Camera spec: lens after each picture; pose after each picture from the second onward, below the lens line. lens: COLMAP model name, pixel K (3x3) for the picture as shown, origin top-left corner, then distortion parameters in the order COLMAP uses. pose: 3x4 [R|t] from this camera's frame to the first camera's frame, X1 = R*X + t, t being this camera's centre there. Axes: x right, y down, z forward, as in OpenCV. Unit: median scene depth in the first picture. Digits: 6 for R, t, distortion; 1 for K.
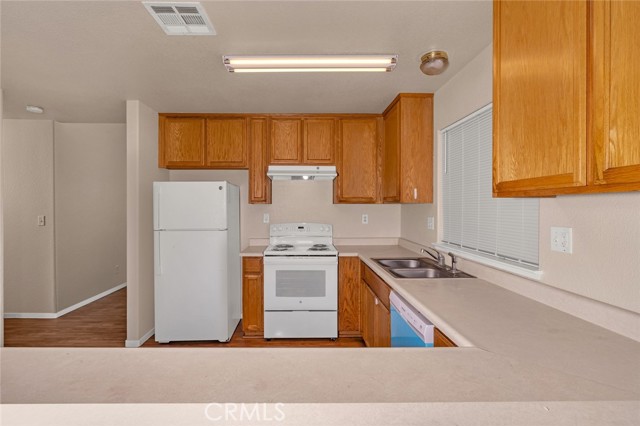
lens RADIAL K [[304.9, 0, 310.5], [0, 304.9, 208.5], [0, 0, 1]] dist [-0.002767, -0.000436]
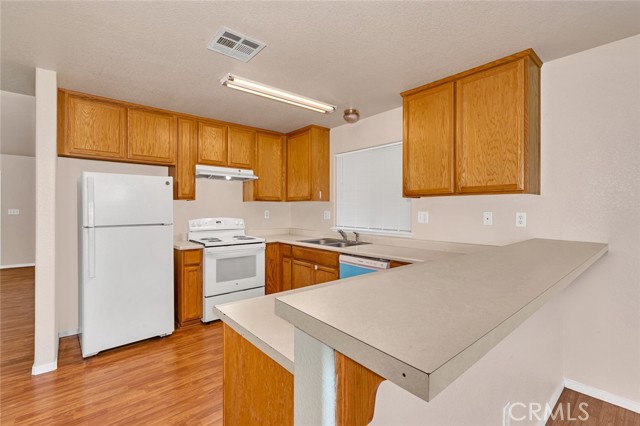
lens RADIAL K [[291.3, 0, 319.2], [0, 291.3, 208.1], [0, 0, 1]] dist [-0.001055, 0.001653]
pose [[0.771884, 0.003977, 0.635751, -0.492426], [0.002183, 0.999958, -0.008906, 0.024164], [-0.635760, 0.008263, 0.771842, -0.068964]]
